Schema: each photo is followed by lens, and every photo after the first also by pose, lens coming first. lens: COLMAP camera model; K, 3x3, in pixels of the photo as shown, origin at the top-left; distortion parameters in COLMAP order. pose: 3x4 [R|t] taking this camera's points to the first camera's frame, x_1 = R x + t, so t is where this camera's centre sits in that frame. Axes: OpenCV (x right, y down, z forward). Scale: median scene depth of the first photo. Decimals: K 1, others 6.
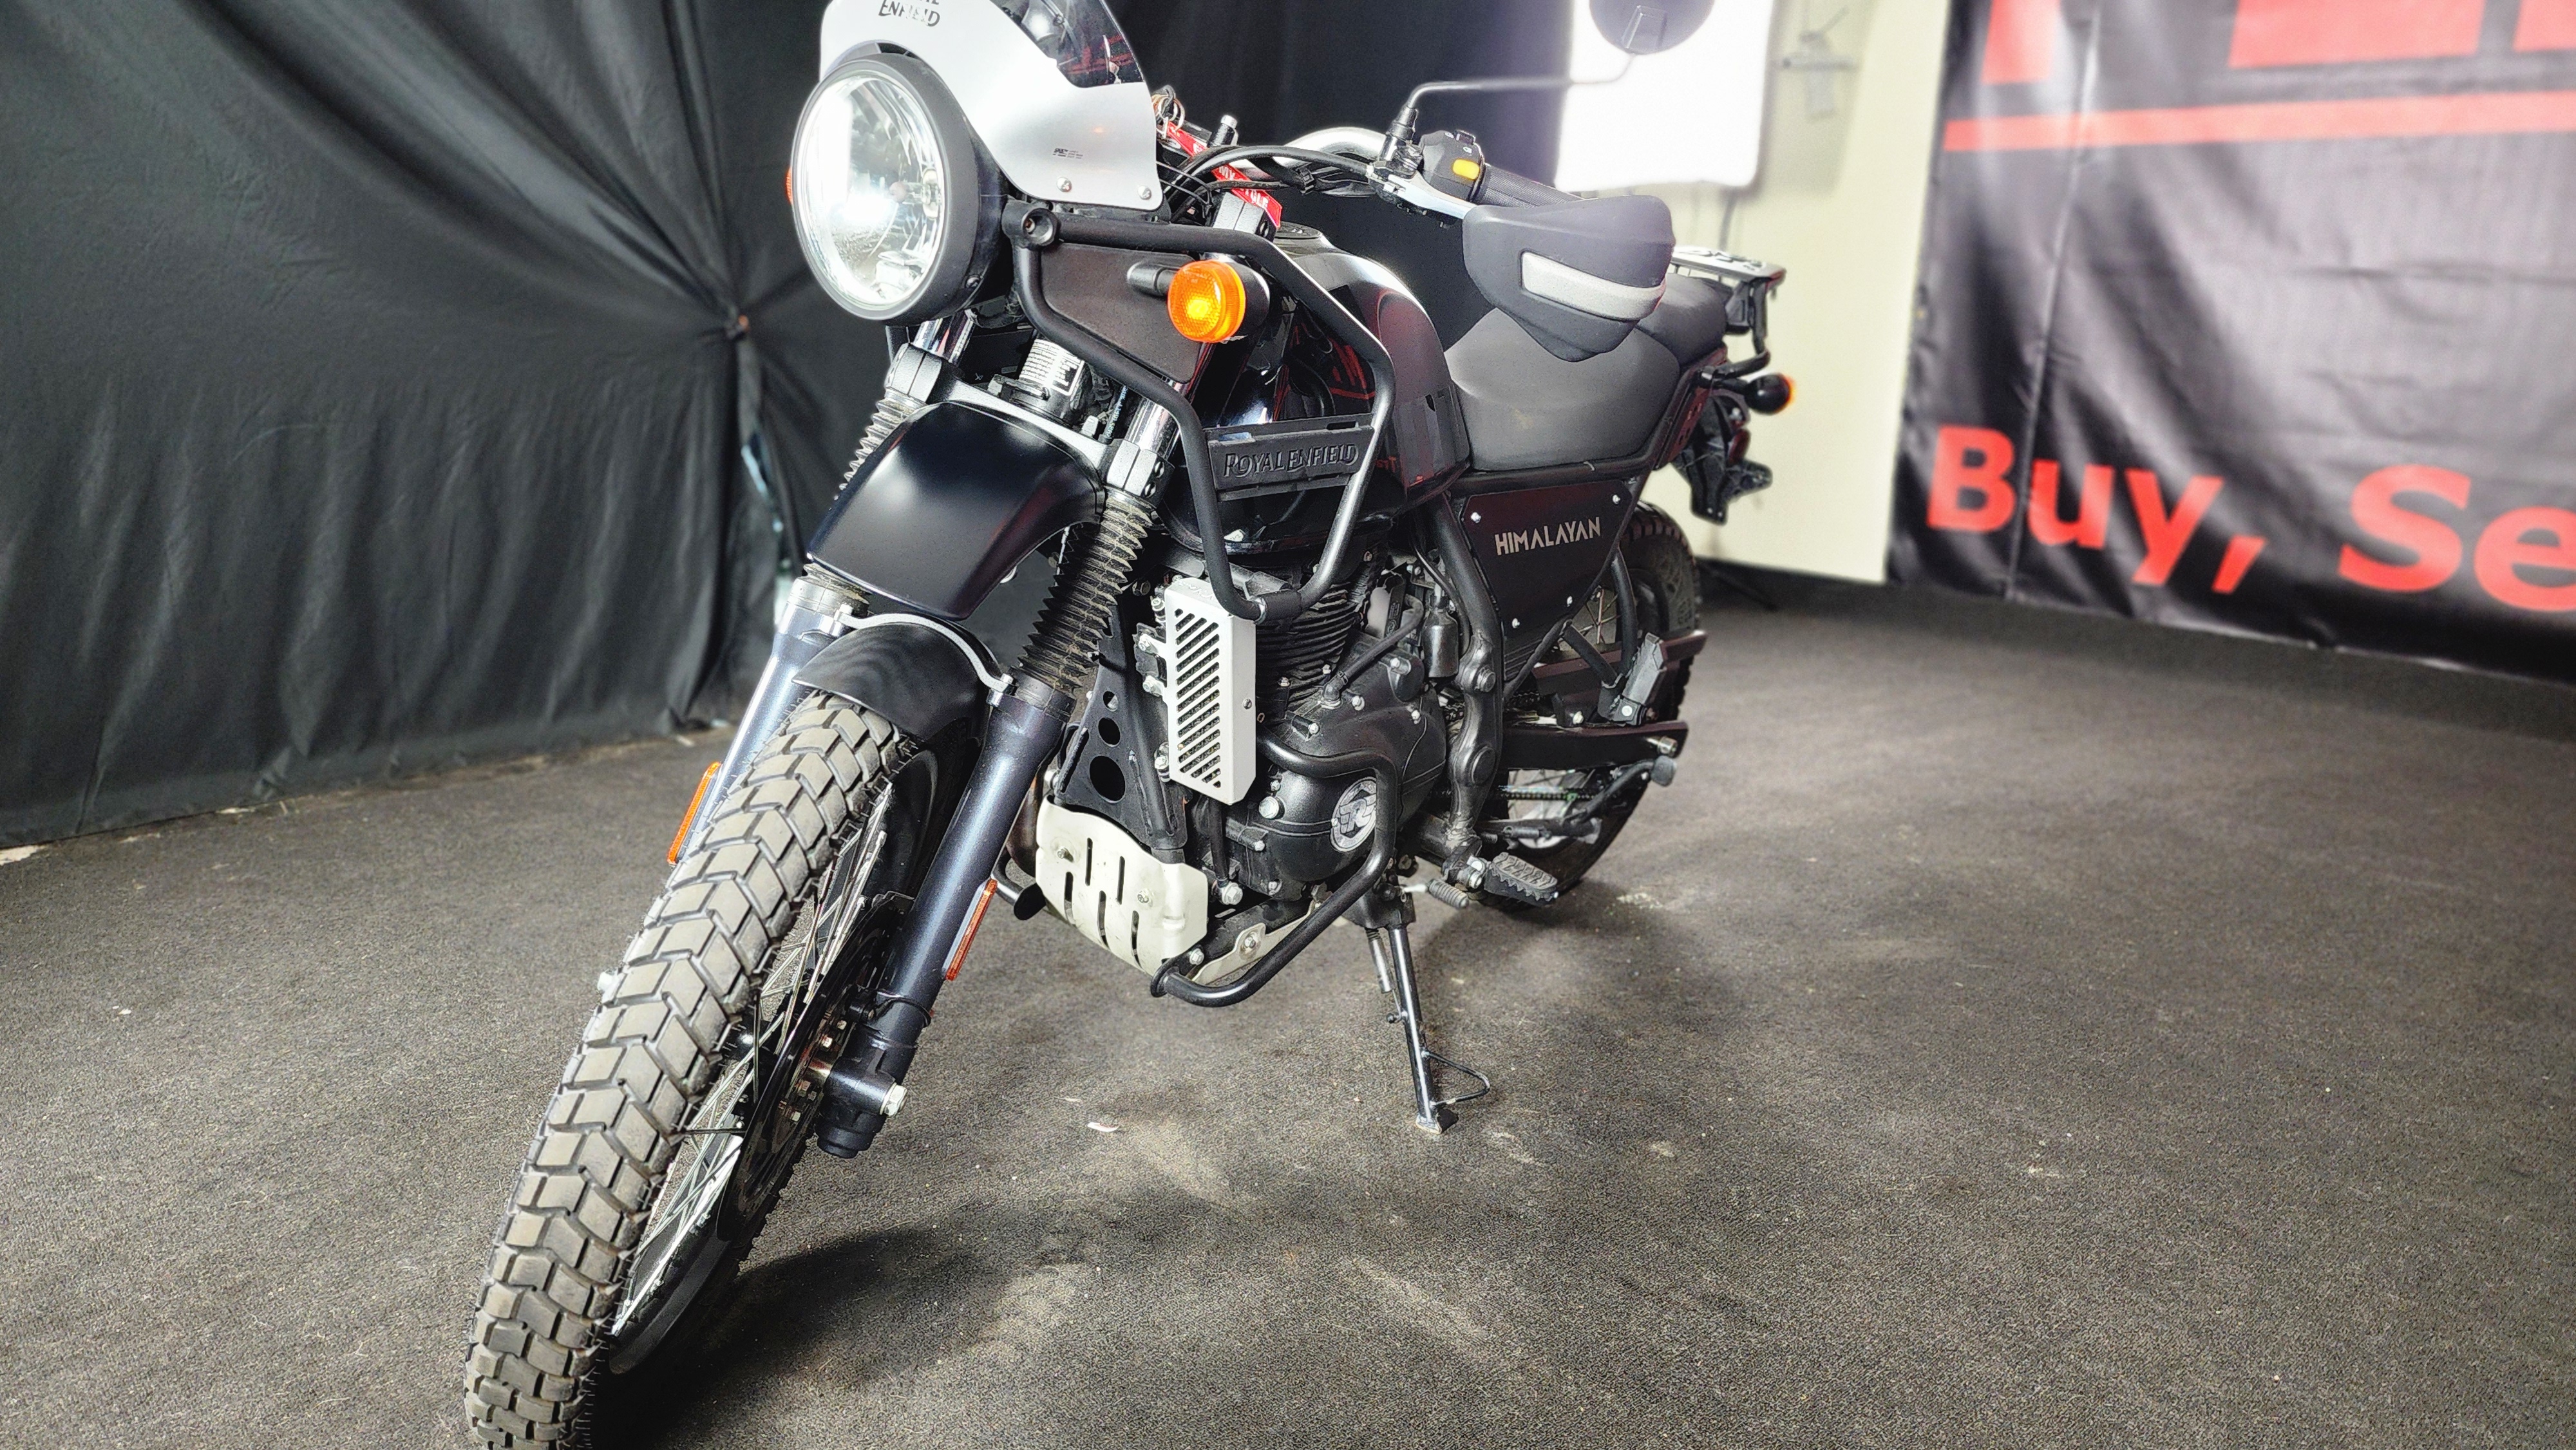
lens RADIAL K [[1795.6, 0, 1279.2], [0, 1795.6, 723.1], [0, 0, 1]] dist [0.088876, -0.077491]
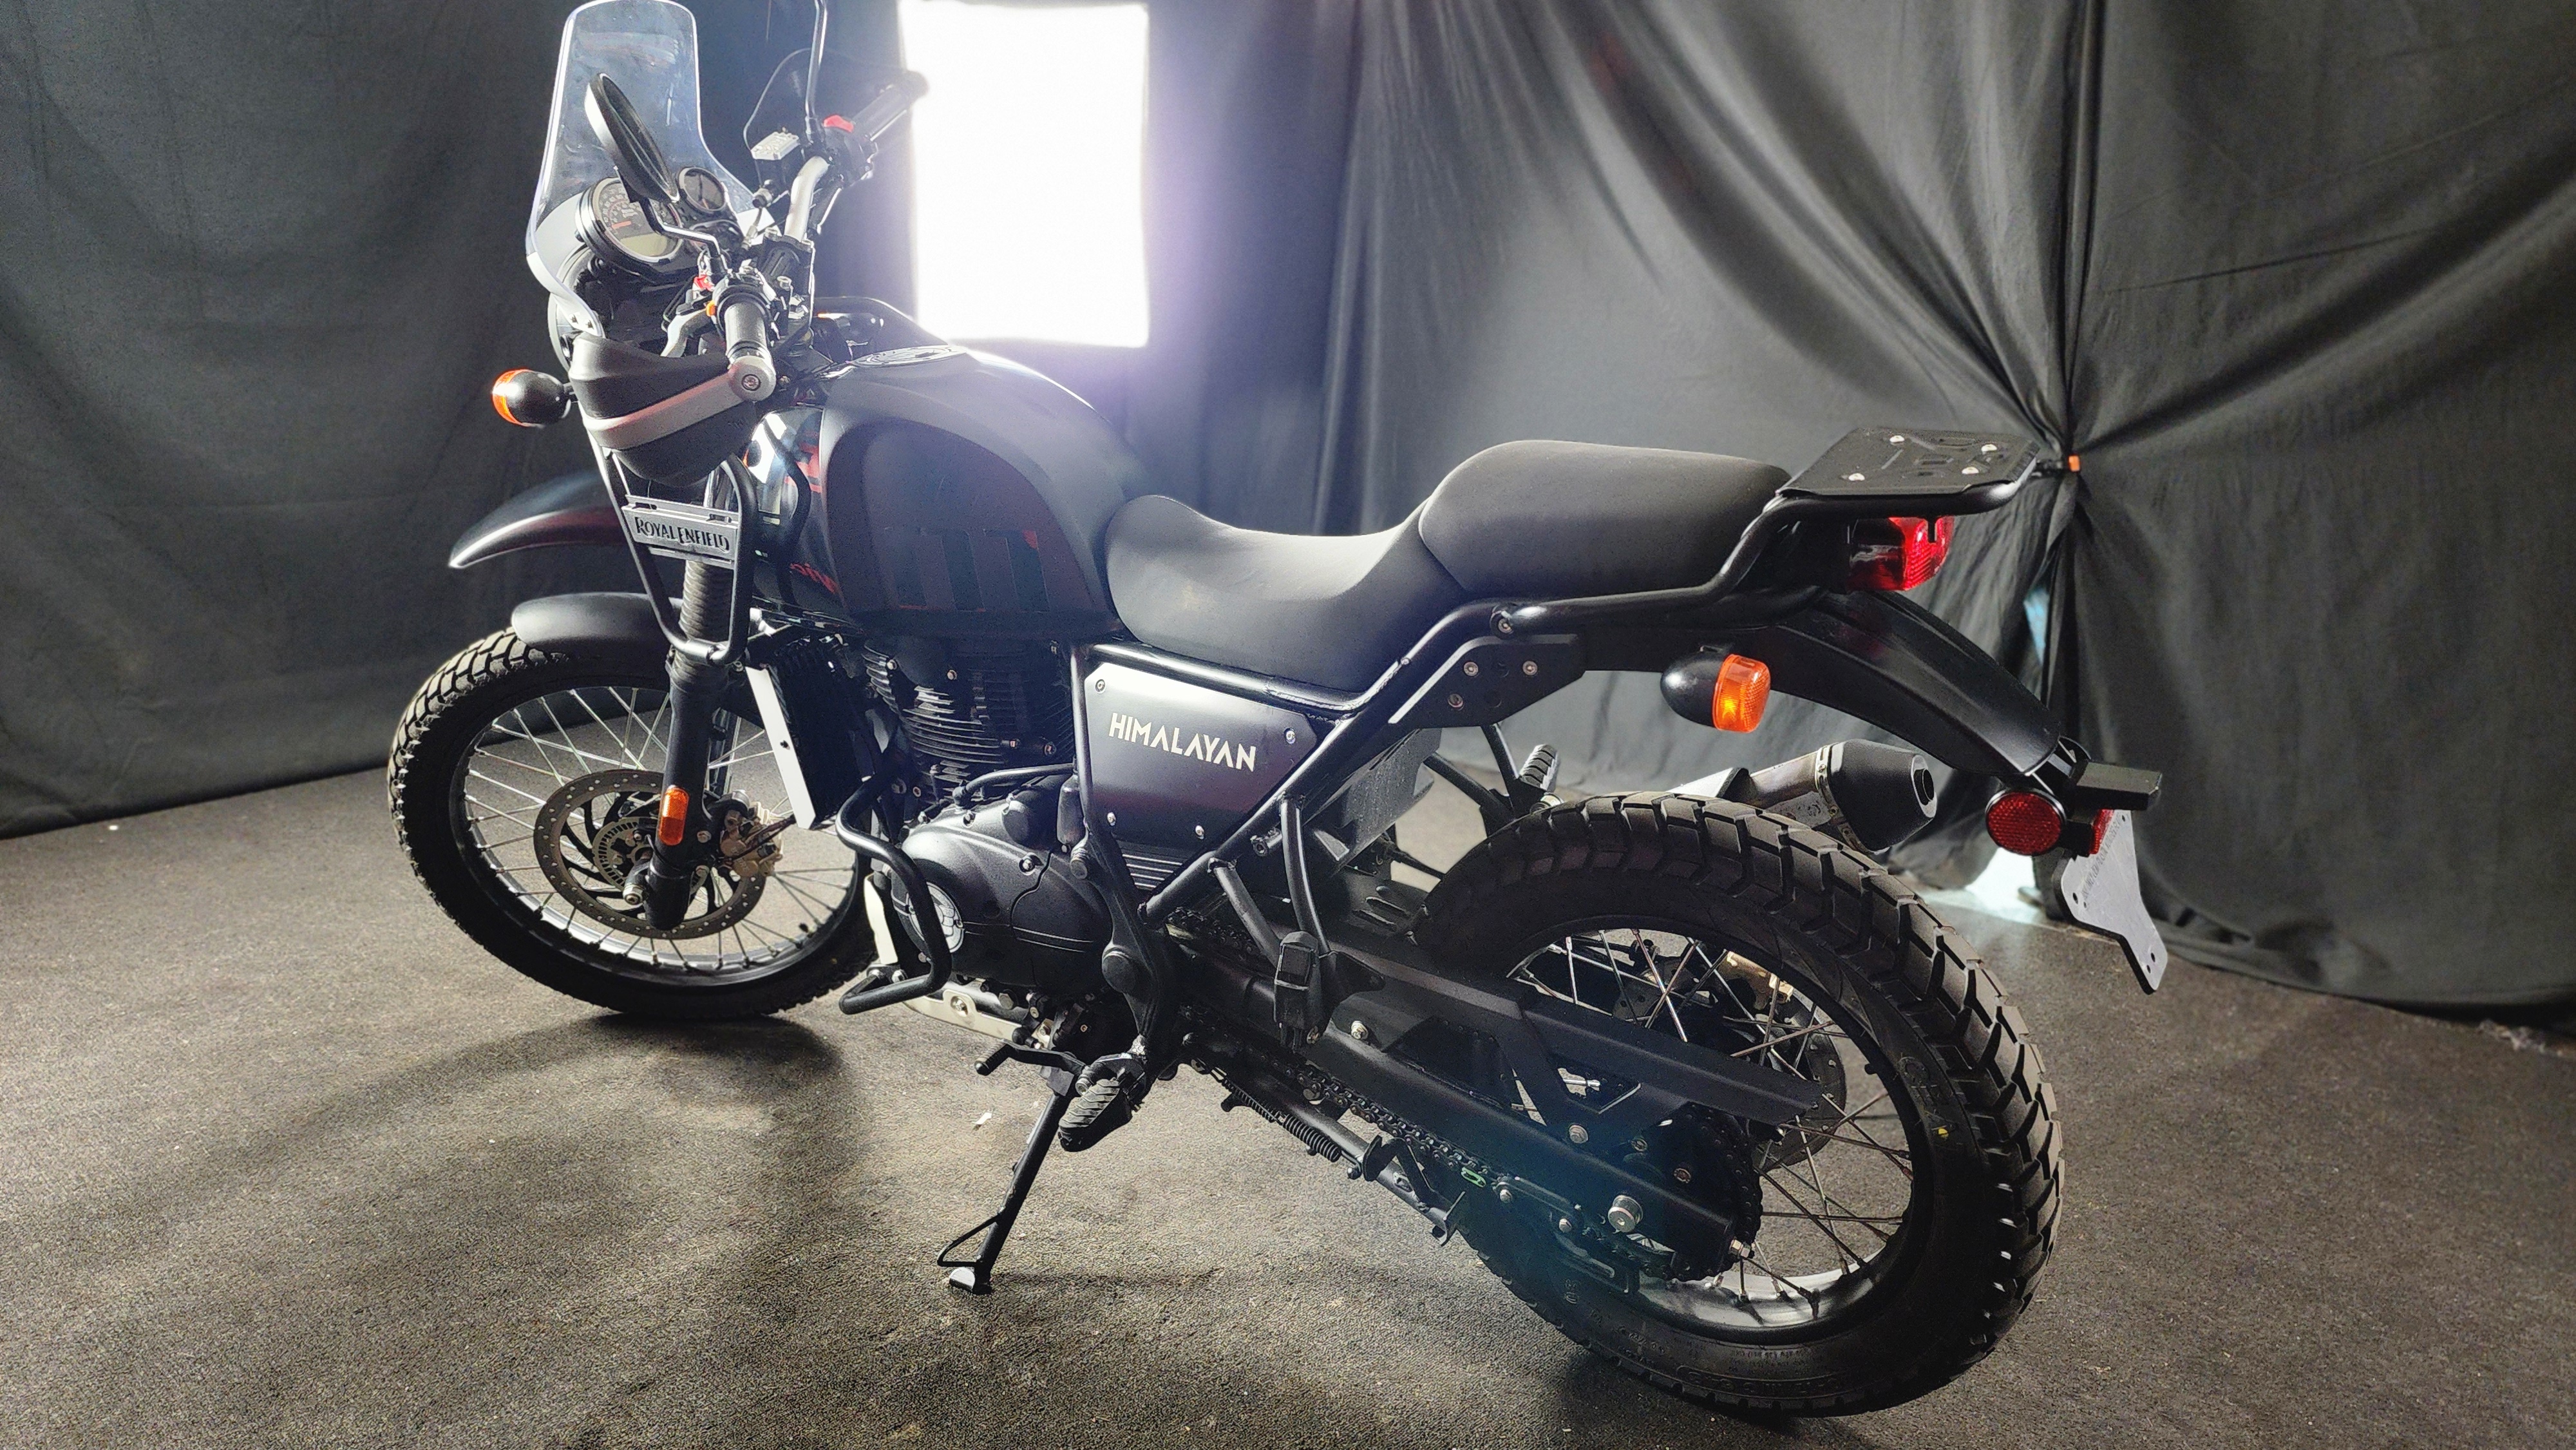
lens RADIAL K [[1795.6, 0, 1279.2], [0, 1795.6, 723.1], [0, 0, 1]] dist [0.088876, -0.077491]
pose [[0.069349, 0.228907, -0.970975, 0.937813], [-0.274827, 0.940038, 0.201985, -0.286793], [0.958989, 0.252843, 0.128101, 0.925221]]
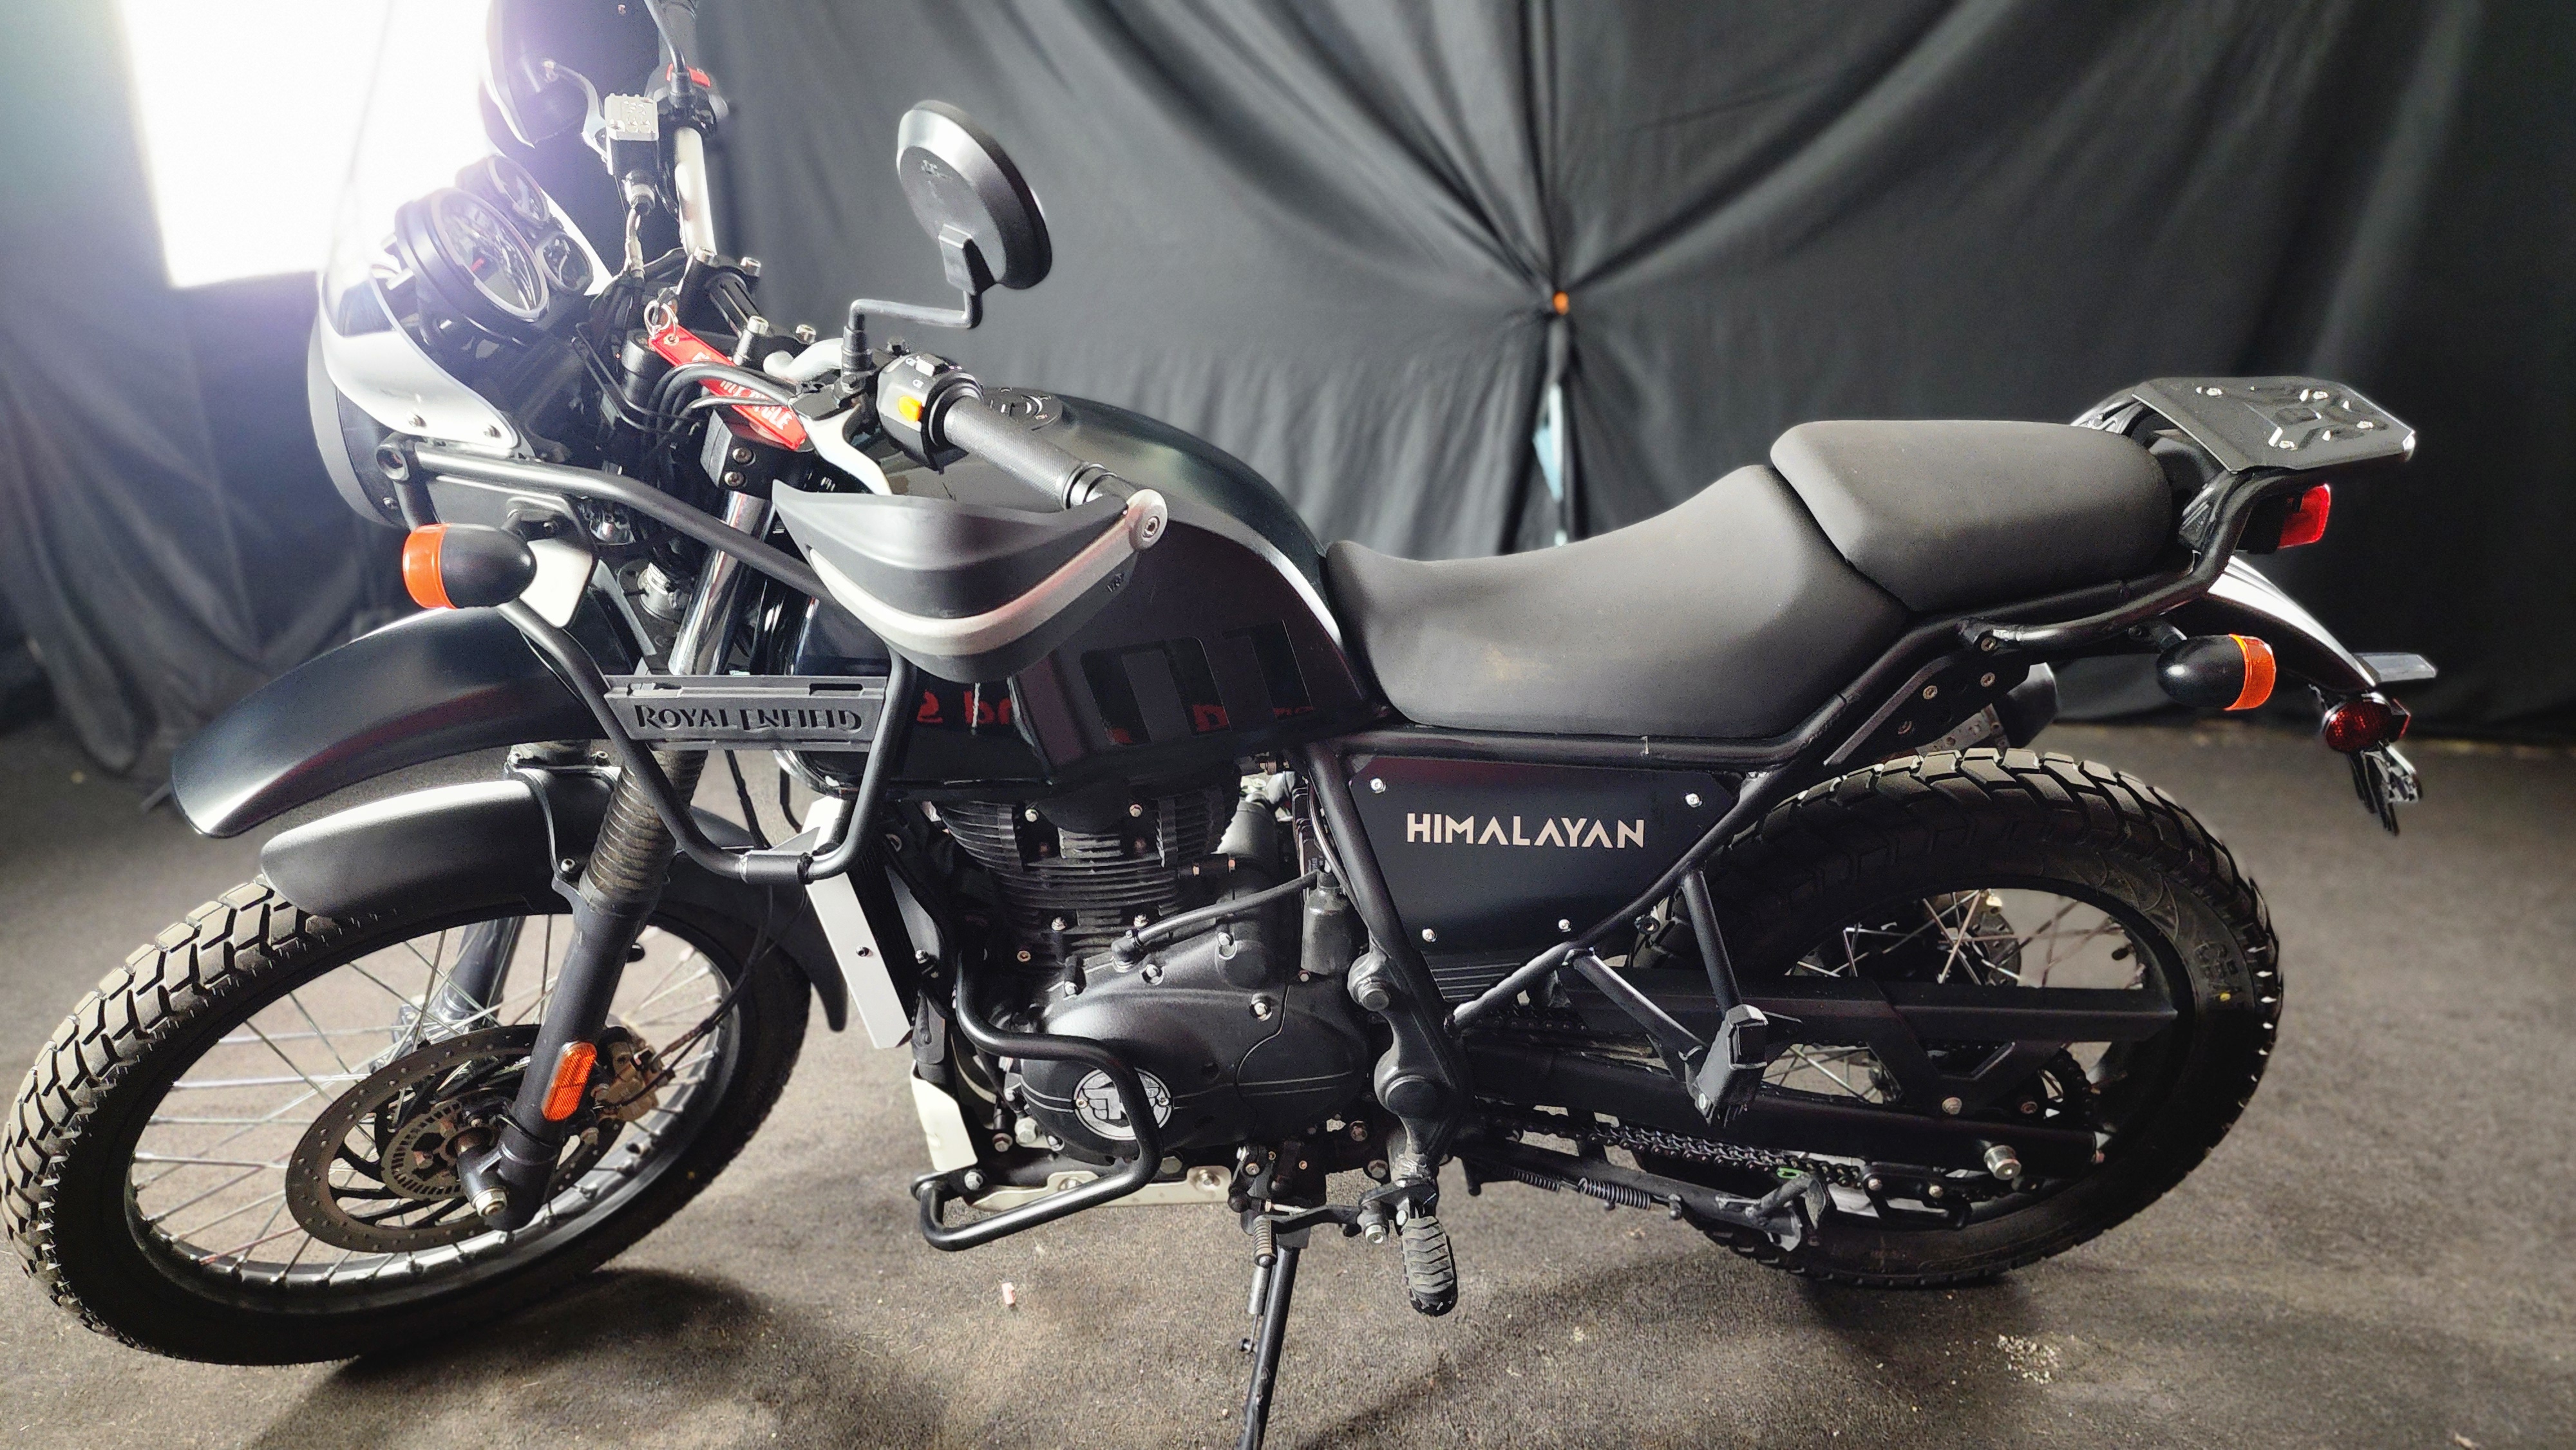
lens RADIAL K [[1795.6, 0, 1279.2], [0, 1795.6, 723.1], [0, 0, 1]] dist [0.088876, -0.077491]
pose [[0.625743, 0.250759, -0.738624, 0.594591], [-0.171319, 0.967979, 0.183487, -0.255367], [0.760983, 0.011725, 0.648665, 0.461843]]
